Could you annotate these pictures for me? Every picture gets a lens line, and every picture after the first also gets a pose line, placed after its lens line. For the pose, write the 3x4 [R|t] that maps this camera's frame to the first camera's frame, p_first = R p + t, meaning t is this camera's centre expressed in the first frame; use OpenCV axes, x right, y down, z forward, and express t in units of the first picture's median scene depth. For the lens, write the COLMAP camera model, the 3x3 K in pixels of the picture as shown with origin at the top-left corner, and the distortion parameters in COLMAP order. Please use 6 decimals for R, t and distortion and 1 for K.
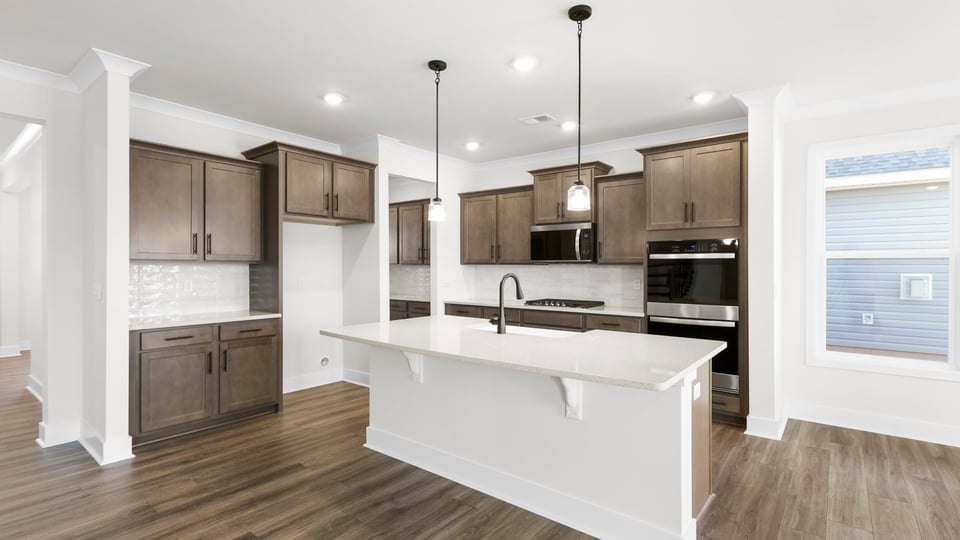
lens RADIAL K [[445.6, 0, 481.5], [0, 445.6, 267.7], [0, 0, 1]] dist [0.000824, 0.000182]
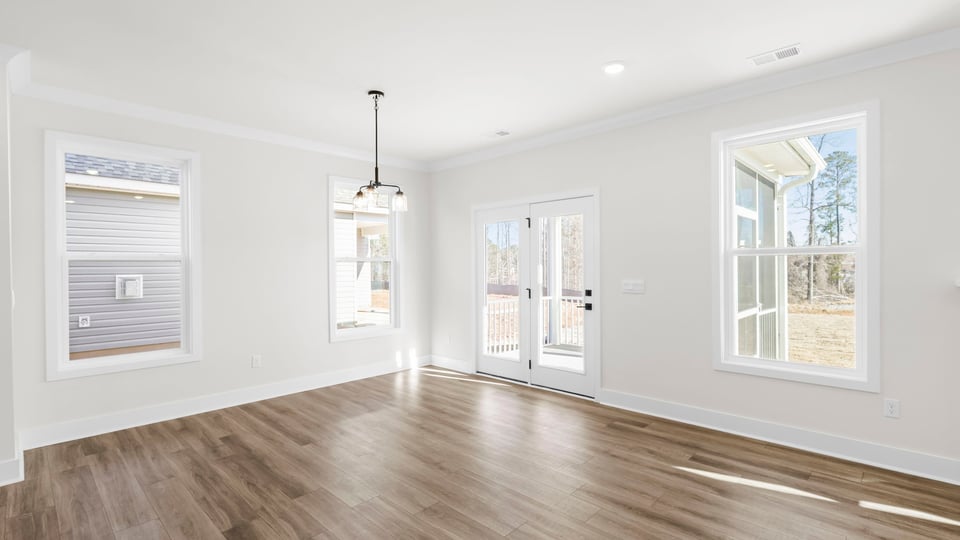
lens RADIAL K [[445.6, 0, 481.5], [0, 445.6, 267.7], [0, 0, 1]] dist [0.000824, 0.000182]
pose [[0.107340, -0.005423, 0.994208, -0.036869], [0.009114, 0.999948, 0.004470, -0.001086], [-0.994181, 0.008581, 0.107383, 0.042852]]
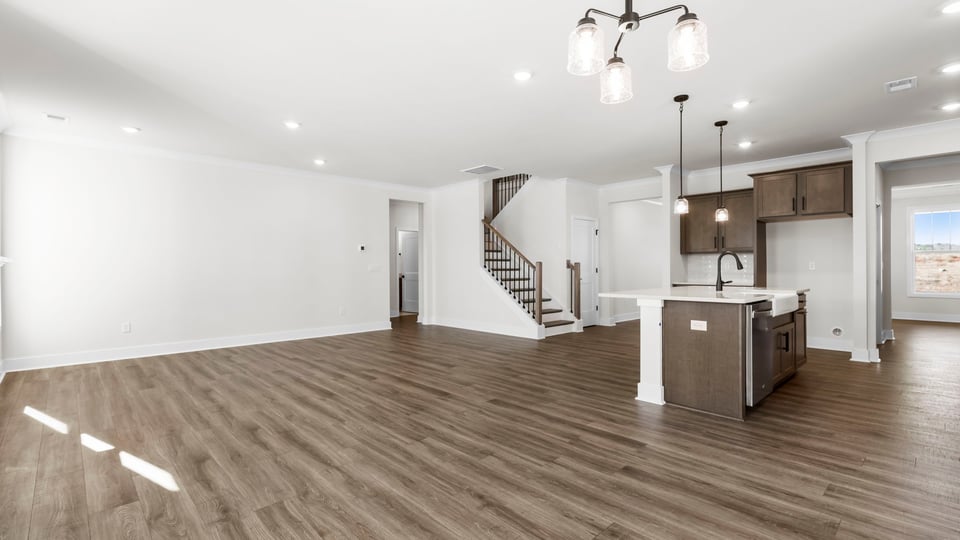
lens RADIAL K [[445.6, 0, 481.5], [0, 445.6, 267.7], [0, 0, 1]] dist [0.000824, 0.000182]
pose [[-0.147514, -0.002551, -0.989057, 0.848370], [0.003645, 0.999988, -0.003123, 0.034841], [0.989053, -0.004066, -0.147503, 0.204108]]
